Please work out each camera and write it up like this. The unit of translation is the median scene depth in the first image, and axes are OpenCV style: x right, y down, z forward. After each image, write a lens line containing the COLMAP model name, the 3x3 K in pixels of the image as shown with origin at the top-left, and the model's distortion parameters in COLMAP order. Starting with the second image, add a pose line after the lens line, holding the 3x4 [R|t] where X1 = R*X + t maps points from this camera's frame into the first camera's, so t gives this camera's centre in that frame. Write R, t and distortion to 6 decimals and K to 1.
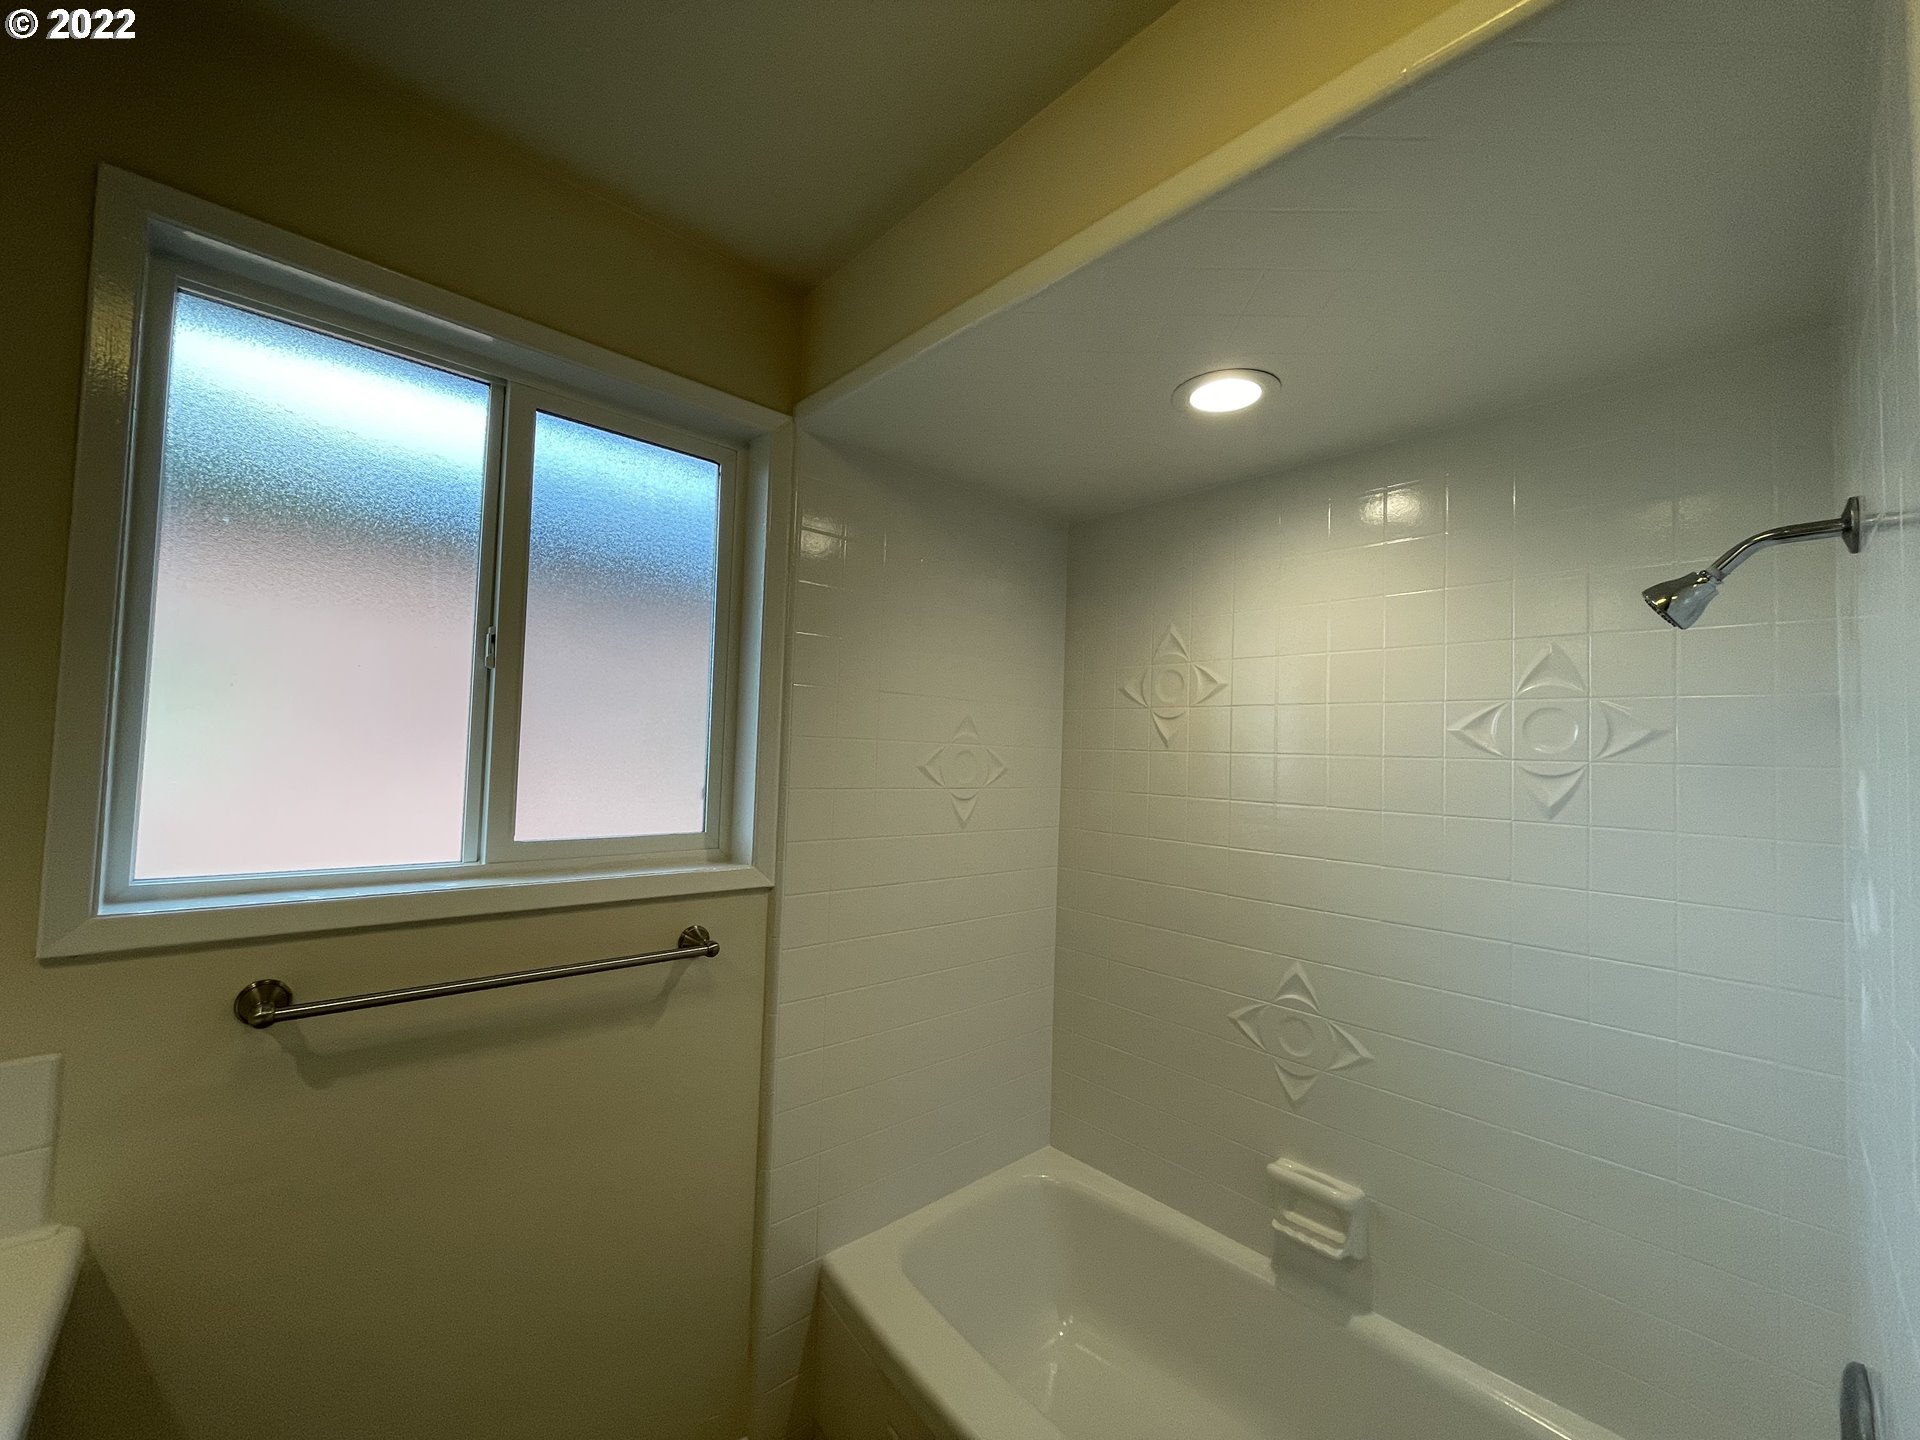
lens RADIAL K [[762.9, 0, 952.7], [0, 762.9, 725.5], [0, 0, 1]] dist [-0.001890, -0.000158]
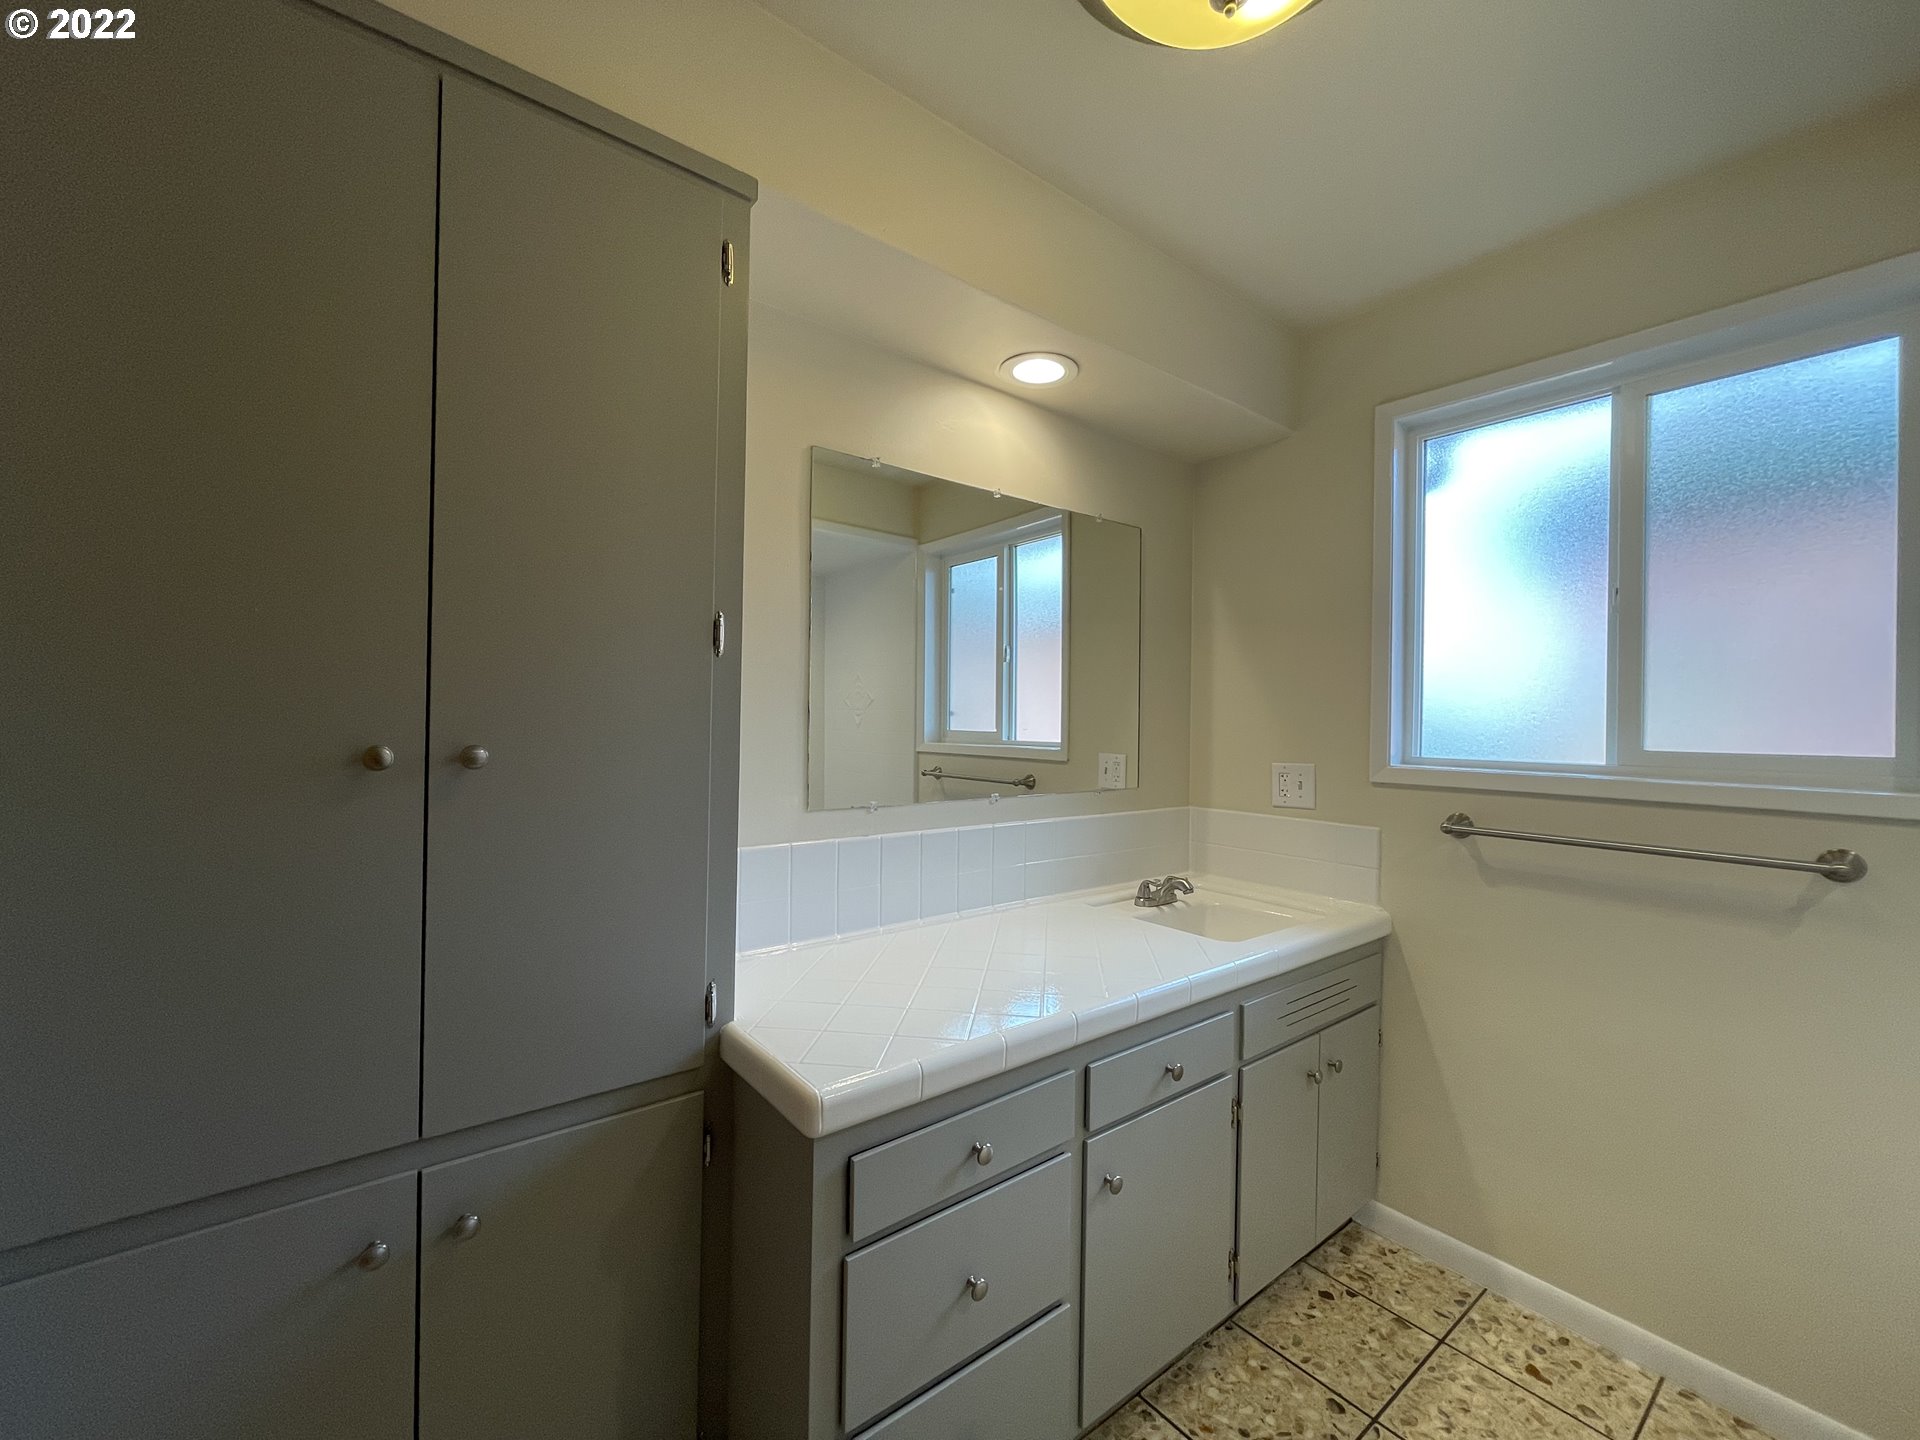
lens RADIAL K [[777.3, 0, 960.0], [0, 777.3, 720.0], [0, 0, 1]] dist [-0.001143, -0.000492]
pose [[-0.068841, -0.034521, -0.997030, 0.707587], [0.020043, 0.999152, -0.035978, 0.118437], [0.997426, -0.022461, -0.068091, -0.015820]]
